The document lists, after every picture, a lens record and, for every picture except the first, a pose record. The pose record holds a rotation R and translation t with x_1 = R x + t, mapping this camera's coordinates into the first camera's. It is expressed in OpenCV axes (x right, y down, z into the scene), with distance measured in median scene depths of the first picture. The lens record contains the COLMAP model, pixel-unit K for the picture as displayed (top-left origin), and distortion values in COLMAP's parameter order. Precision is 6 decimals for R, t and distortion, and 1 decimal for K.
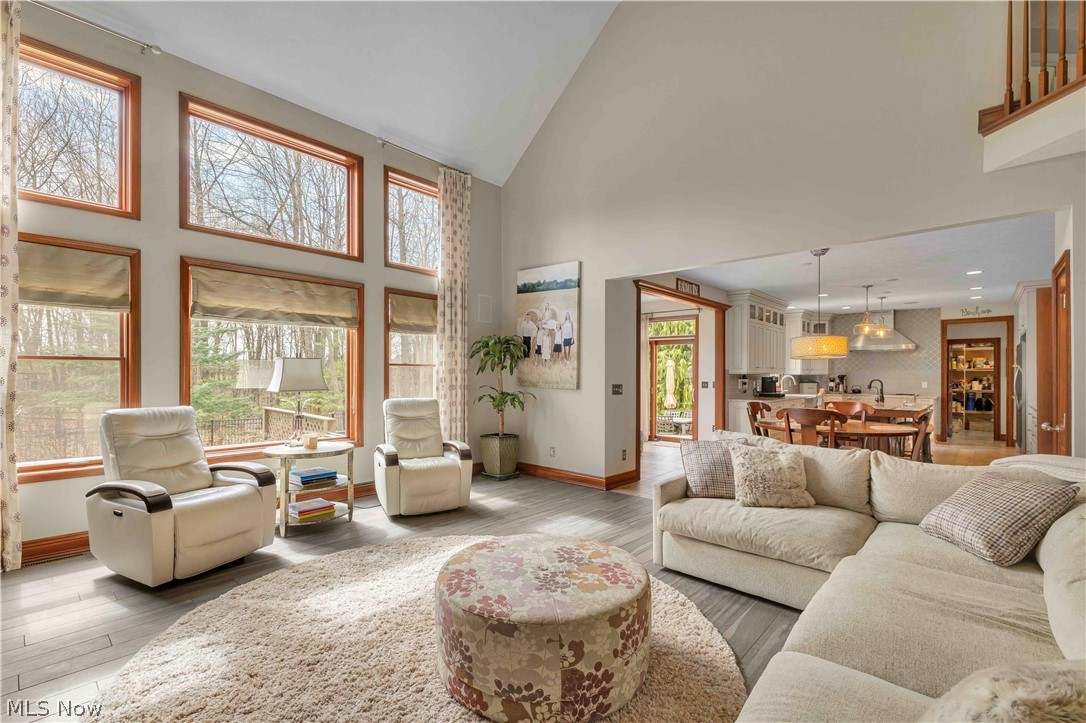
lens RADIAL K [[474.7, 0, 548.9], [0, 474.7, 371.1], [0, 0, 1]] dist [0.007916, 0.000169]
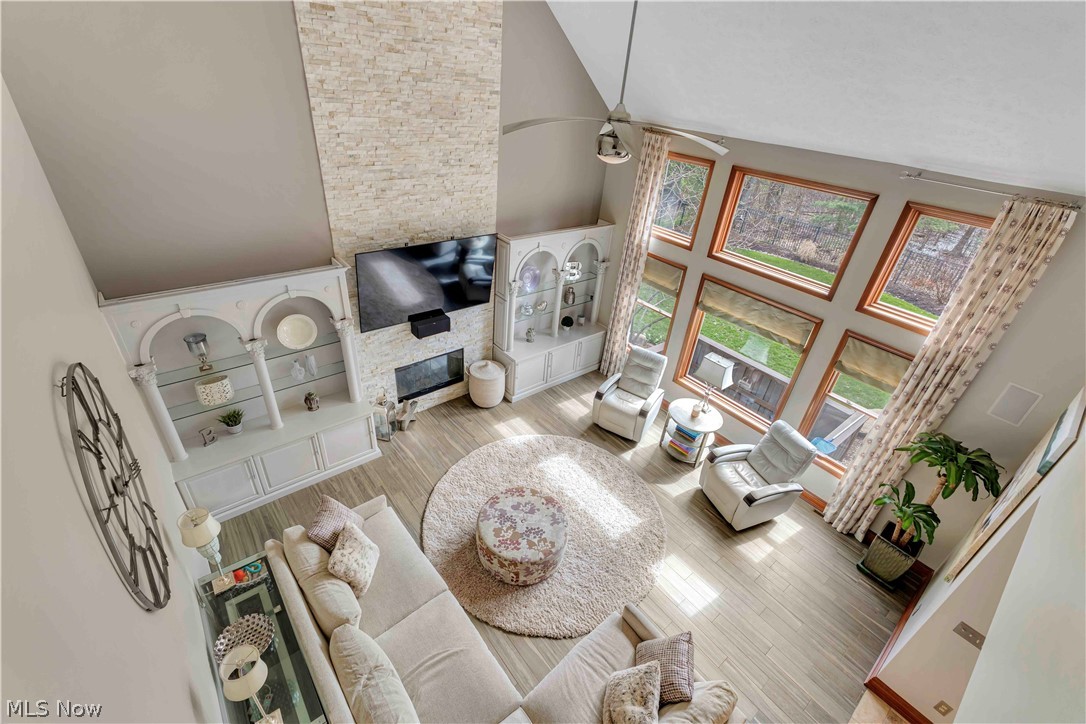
lens RADIAL K [[474.7, 0, 542.5], [0, 474.7, 360.7], [0, 0, 1]] dist [0.007916, 0.000169]
pose [[-0.140372, 0.502616, -0.853038, 0.815774], [-0.091838, 0.851244, 0.516671, -0.757398], [0.985830, 0.150868, -0.073332, 0.612935]]
